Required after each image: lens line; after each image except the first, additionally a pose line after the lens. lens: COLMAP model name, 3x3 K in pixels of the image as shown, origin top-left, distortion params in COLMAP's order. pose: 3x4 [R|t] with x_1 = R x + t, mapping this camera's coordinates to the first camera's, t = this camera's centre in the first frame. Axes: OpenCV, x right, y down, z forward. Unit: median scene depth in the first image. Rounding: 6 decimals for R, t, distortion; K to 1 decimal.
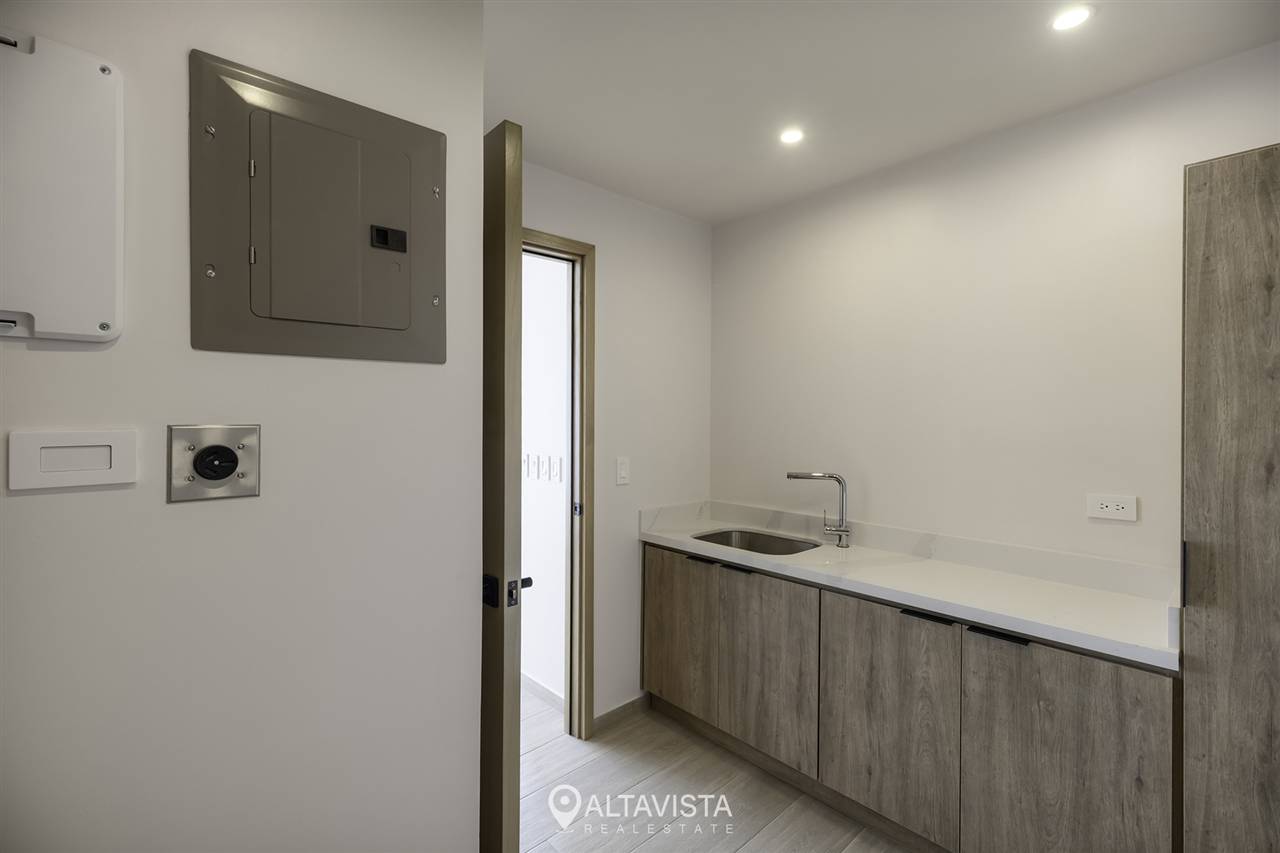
lens RADIAL K [[564.6, 0, 640.0], [0, 564.6, 426.5], [0, 0, 1]] dist [0.005045, -0.000014]
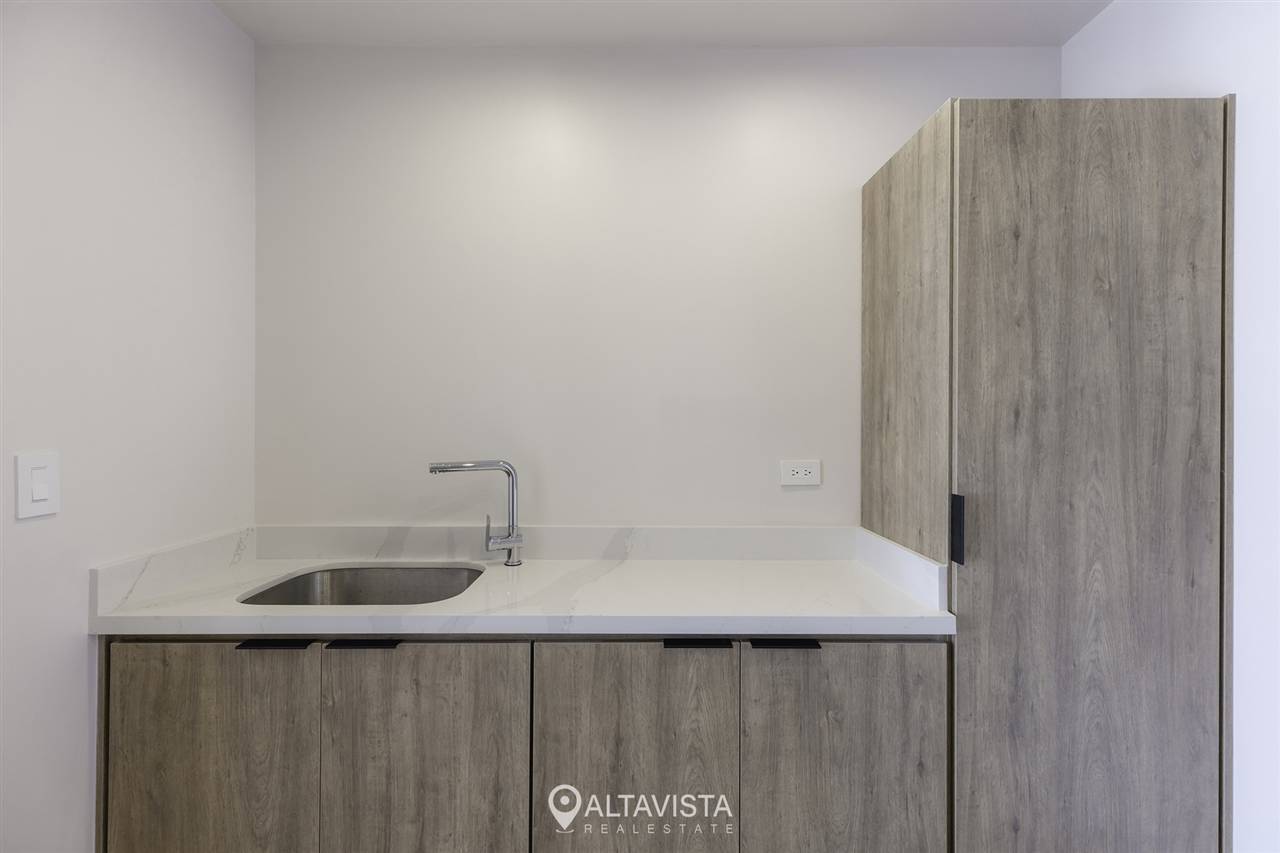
lens RADIAL K [[564.6, 0, 640.0], [0, 564.6, 426.5], [0, 0, 1]] dist [0.005045, -0.000014]
pose [[0.665931, -0.008755, 0.745962, -0.071403], [0.011874, 0.999929, 0.001135, 0.060341], [-0.745919, 0.008102, 0.665987, 0.575616]]
